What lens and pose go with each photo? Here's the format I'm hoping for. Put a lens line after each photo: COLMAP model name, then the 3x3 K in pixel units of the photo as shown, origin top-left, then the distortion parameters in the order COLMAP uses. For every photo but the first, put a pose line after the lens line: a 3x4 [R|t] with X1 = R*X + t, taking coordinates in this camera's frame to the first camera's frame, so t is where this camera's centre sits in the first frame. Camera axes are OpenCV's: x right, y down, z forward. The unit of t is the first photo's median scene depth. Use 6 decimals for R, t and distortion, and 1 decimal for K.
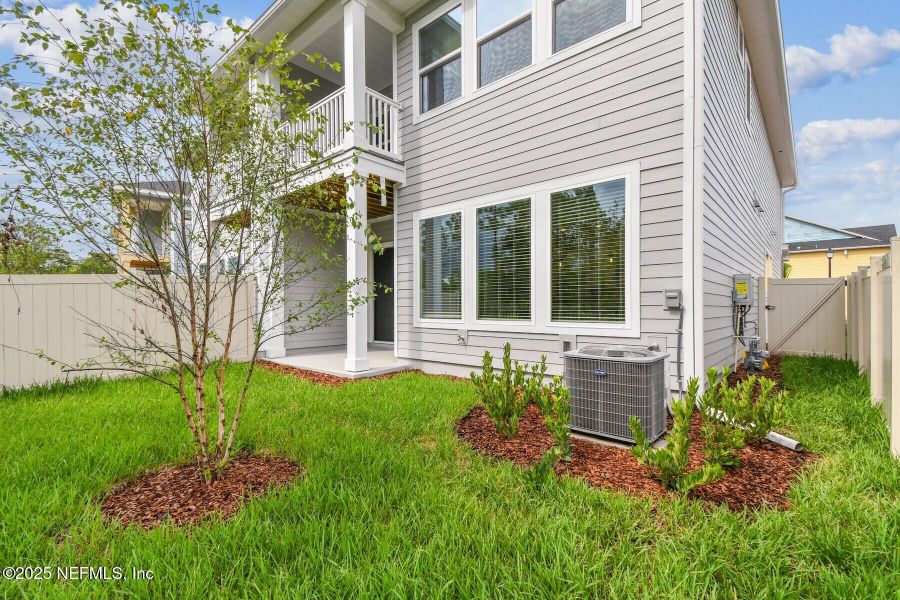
lens RADIAL K [[407.8, 0, 450.1], [0, 407.8, 295.6], [0, 0, 1]] dist [0.034544, -0.000074]
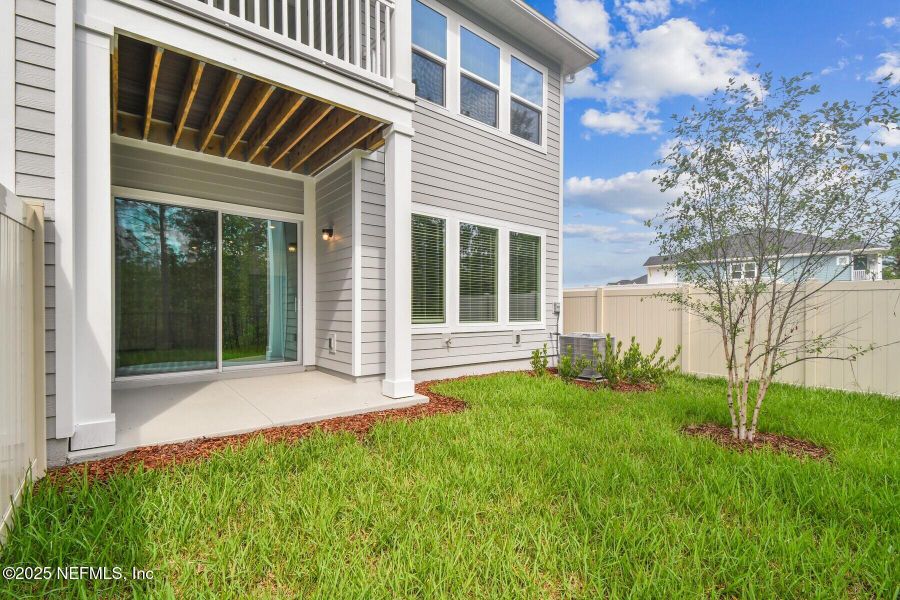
lens RADIAL K [[404.8, 0, 444.1], [0, 404.8, 302.9], [0, 0, 1]] dist [0.018322, -0.000651]
pose [[0.178216, 0.024417, 0.983688, -1.110210], [-0.030202, 0.999357, -0.019334, 0.030188], [-0.983528, -0.026264, 0.178838, 0.925960]]
